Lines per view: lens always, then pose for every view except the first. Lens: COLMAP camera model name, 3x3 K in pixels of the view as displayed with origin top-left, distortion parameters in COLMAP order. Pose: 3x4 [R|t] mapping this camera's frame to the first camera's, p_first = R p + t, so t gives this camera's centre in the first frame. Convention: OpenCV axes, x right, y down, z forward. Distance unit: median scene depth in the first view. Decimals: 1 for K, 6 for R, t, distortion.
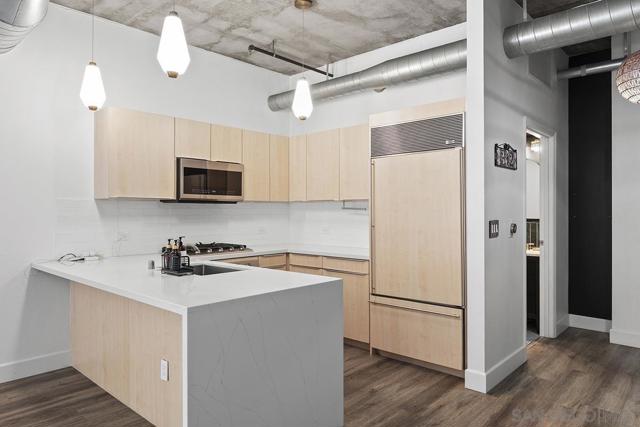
lens RADIAL K [[425.5, 0, 318.8], [0, 425.5, 209.8], [0, 0, 1]] dist [-0.000787, 0.000138]
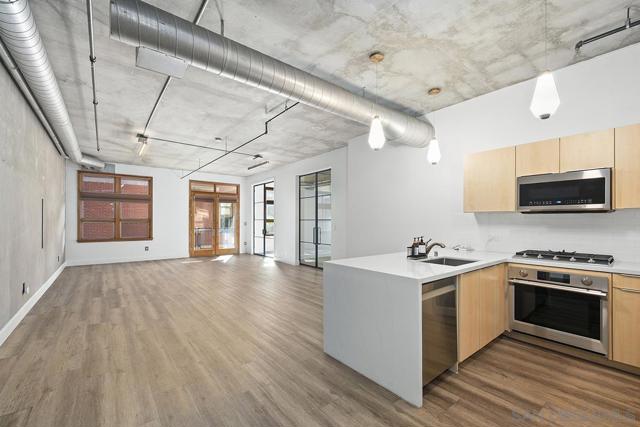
lens RADIAL K [[270.1, 0, 318.5], [0, 270.1, 221.1], [0, 0, 1]] dist [-0.001016, -0.000175]
pose [[-0.152158, -0.000578, -0.988356, 0.529914], [0.000743, 0.999999, -0.000699, 0.004089], [0.988356, -0.000840, -0.152158, 0.547243]]
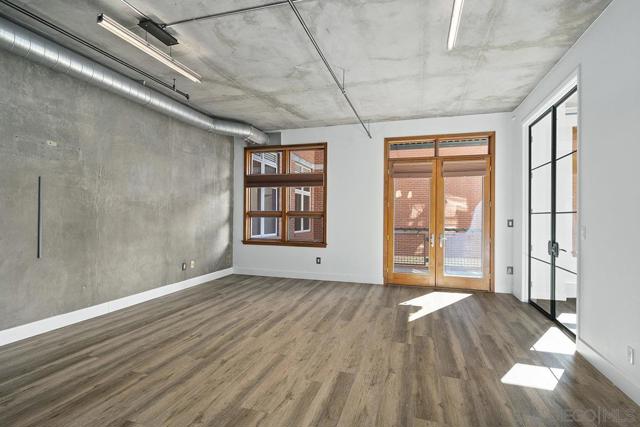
lens RADIAL K [[319.1, 0, 320.0], [0, 319.1, 213.5], [0, 0, 1]] dist [-0.000348, -0.000158]
pose [[-0.901609, -0.010096, -0.432435, -0.736695], [-0.006605, 0.999932, -0.009573, 0.005859], [0.432502, -0.005775, -0.901614, 0.270135]]
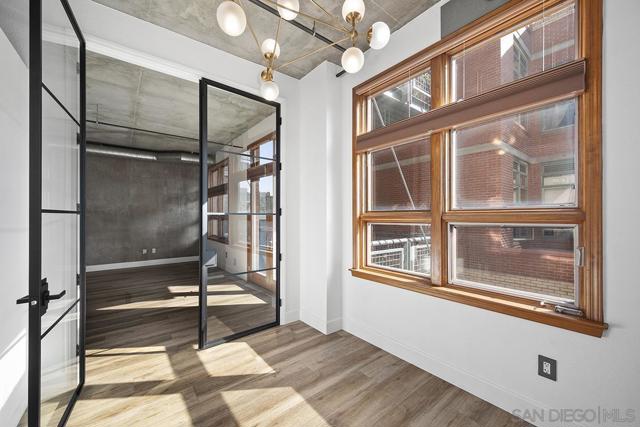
lens RADIAL K [[251.7, 0, 320.8], [0, 251.7, 214.7], [0, 0, 1]] dist [0.000524, 0.000102]
pose [[-0.988609, 0.002744, 0.150480, -2.203694], [0.001089, 0.999938, -0.011080, -0.000694], [-0.150501, -0.010790, -0.988551, 0.261889]]
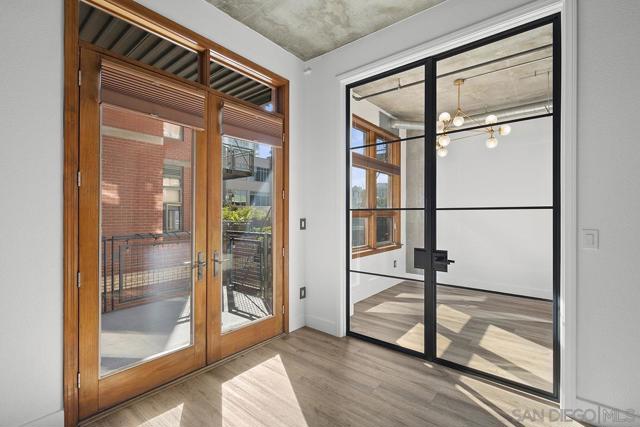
lens RADIAL K [[288.7, 0, 320.0], [0, 288.7, 213.5], [0, 0, 1]] dist [-0.001410, -0.000203]
pose [[0.066956, -0.002369, -0.997753, -1.201869], [0.001841, 0.999996, -0.002251, 0.000563], [0.997754, -0.001686, 0.066960, -0.592609]]
